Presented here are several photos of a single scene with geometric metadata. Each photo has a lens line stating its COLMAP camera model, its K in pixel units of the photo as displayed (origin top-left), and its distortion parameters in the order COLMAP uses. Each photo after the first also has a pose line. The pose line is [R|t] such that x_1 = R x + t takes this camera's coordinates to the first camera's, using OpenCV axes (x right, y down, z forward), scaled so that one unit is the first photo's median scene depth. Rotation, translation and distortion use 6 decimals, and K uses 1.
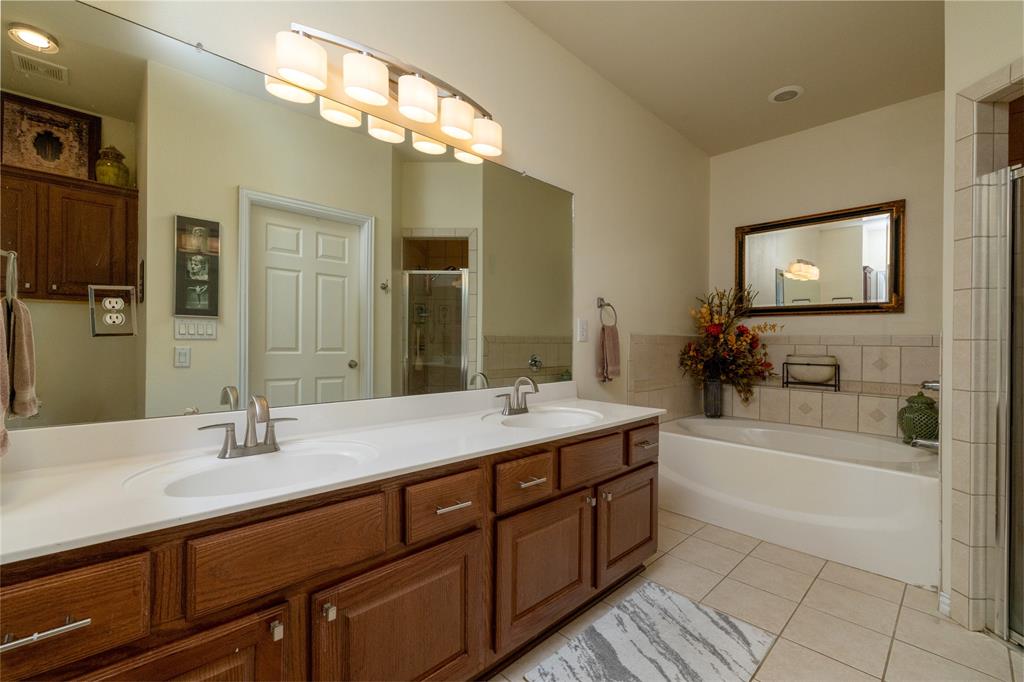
lens RADIAL K [[436.8, 0, 509.9], [0, 436.8, 339.6], [0, 0, 1]] dist [0.000323, 0.000566]
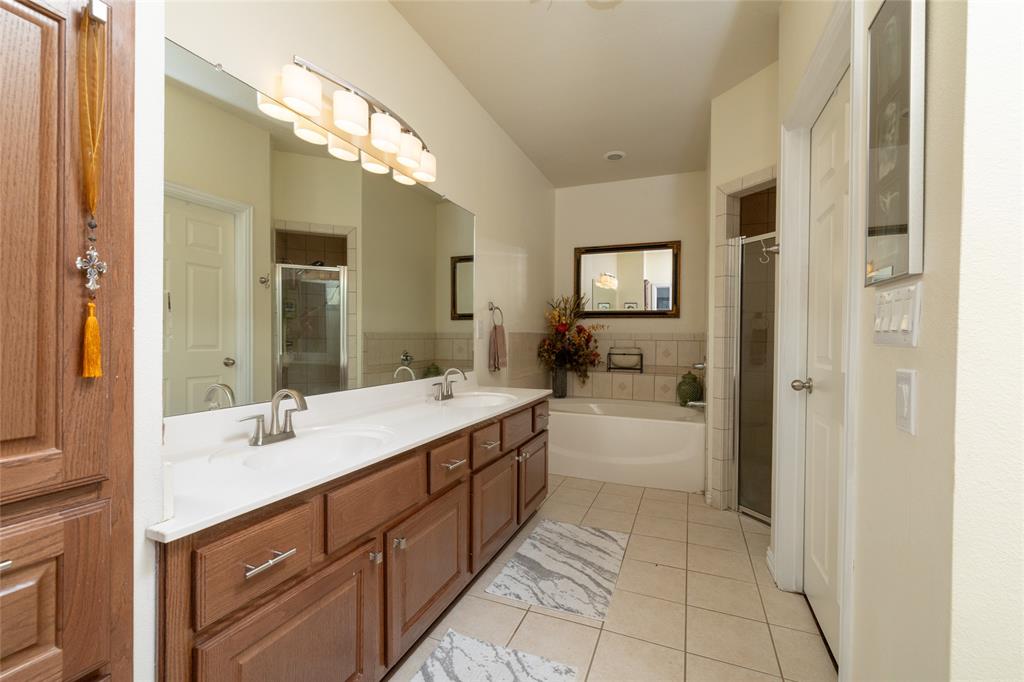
lens RADIAL K [[436.8, 0, 509.9], [0, 436.8, 339.6], [0, 0, 1]] dist [0.000323, 0.000566]
pose [[0.916289, -0.003723, 0.400501, -0.213516], [-0.001811, 0.999908, 0.013439, -0.007635], [-0.400514, -0.013039, 0.916198, -0.120772]]
